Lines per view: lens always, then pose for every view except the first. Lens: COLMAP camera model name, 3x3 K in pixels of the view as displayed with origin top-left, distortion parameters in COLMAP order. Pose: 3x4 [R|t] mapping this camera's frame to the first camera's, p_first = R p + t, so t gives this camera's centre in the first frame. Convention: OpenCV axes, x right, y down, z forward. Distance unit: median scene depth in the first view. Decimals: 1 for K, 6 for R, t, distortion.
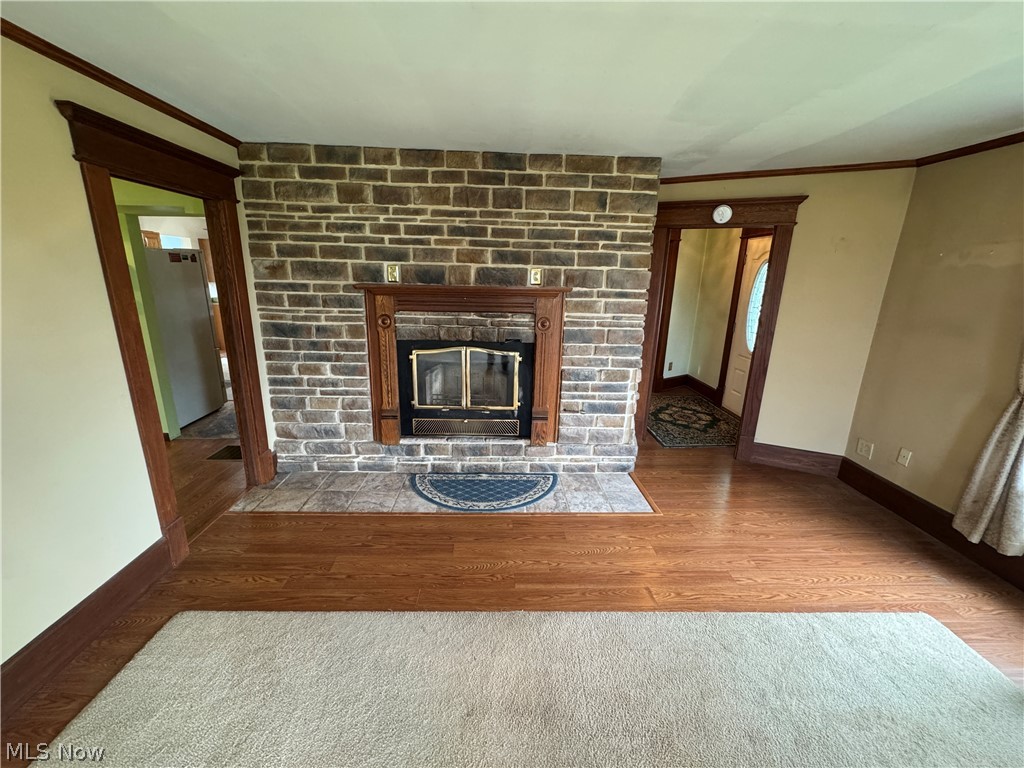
lens RADIAL K [[408.7, 0, 512.3], [0, 408.7, 382.3], [0, 0, 1]] dist [-0.000379, -0.000142]
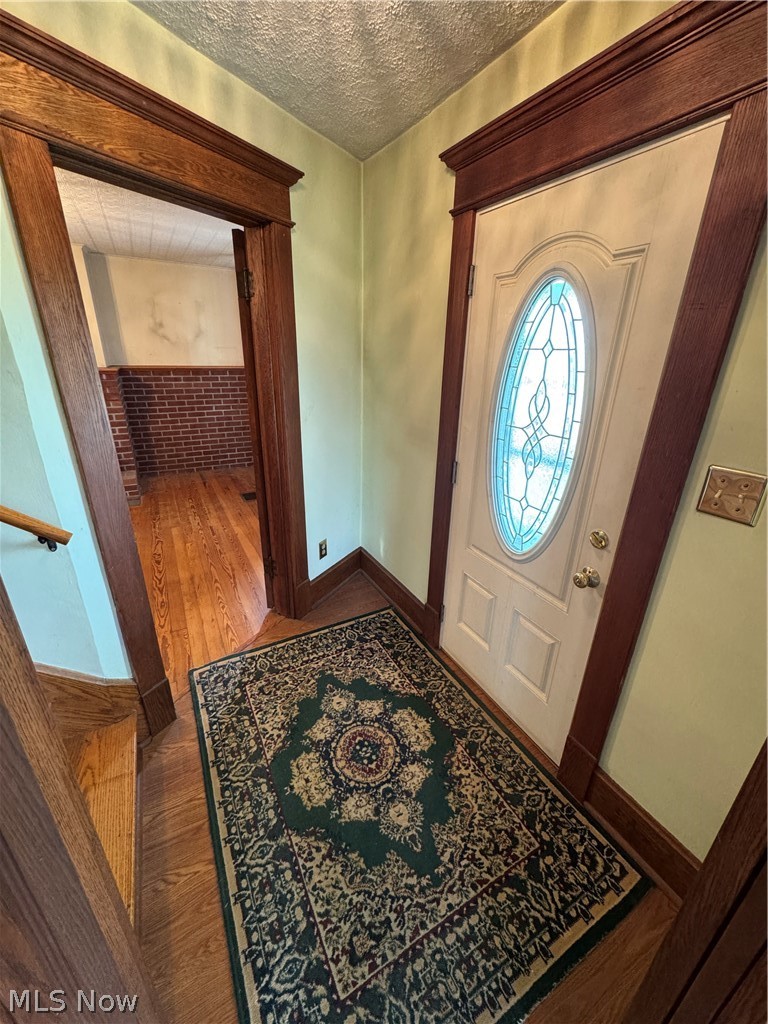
lens RADIAL K [[408.7, 0, 389.3], [0, 408.7, 511.2], [0, 0, 1]] dist [-0.000379, -0.000142]
pose [[0.891269, -0.166280, 0.421889, 0.325170], [0.112373, 0.982315, 0.149766, -0.165951], [-0.439331, -0.086073, 0.894192, 0.690672]]
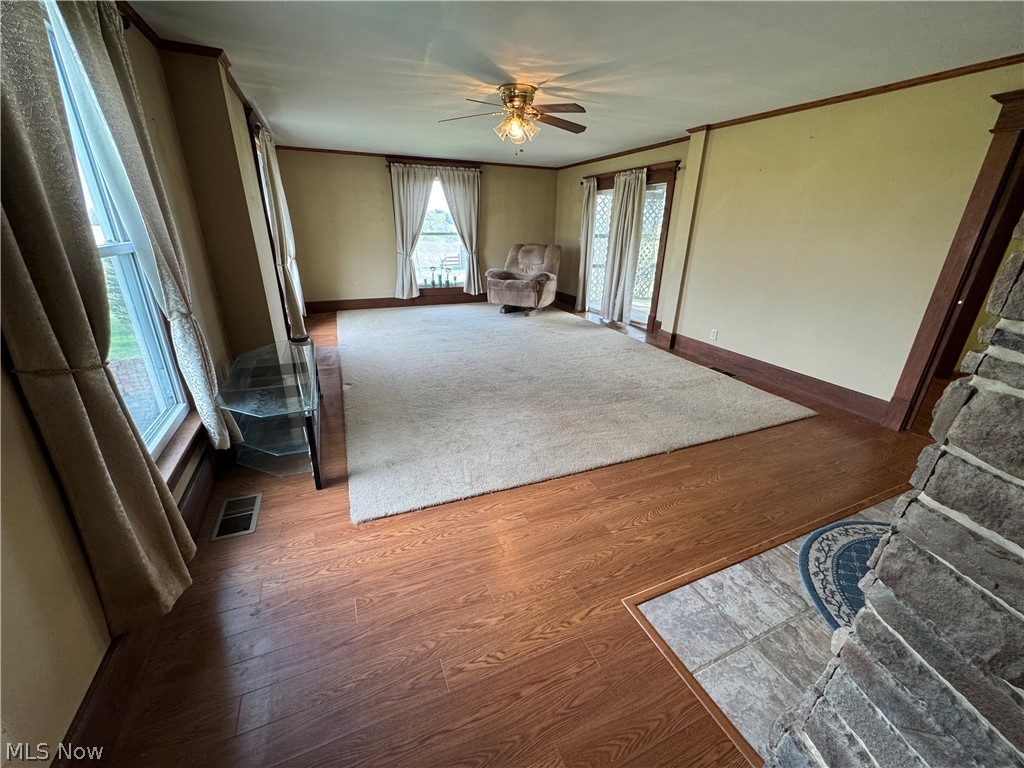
lens RADIAL K [[408.7, 0, 511.5], [0, 408.7, 382.4], [0, 0, 1]] dist [-0.000379, -0.000142]
pose [[-0.928237, 0.097418, -0.359006, 0.644457], [-0.135008, 0.811067, 0.569161, -0.228795], [0.346624, 0.576785, -0.739710, 1.106276]]
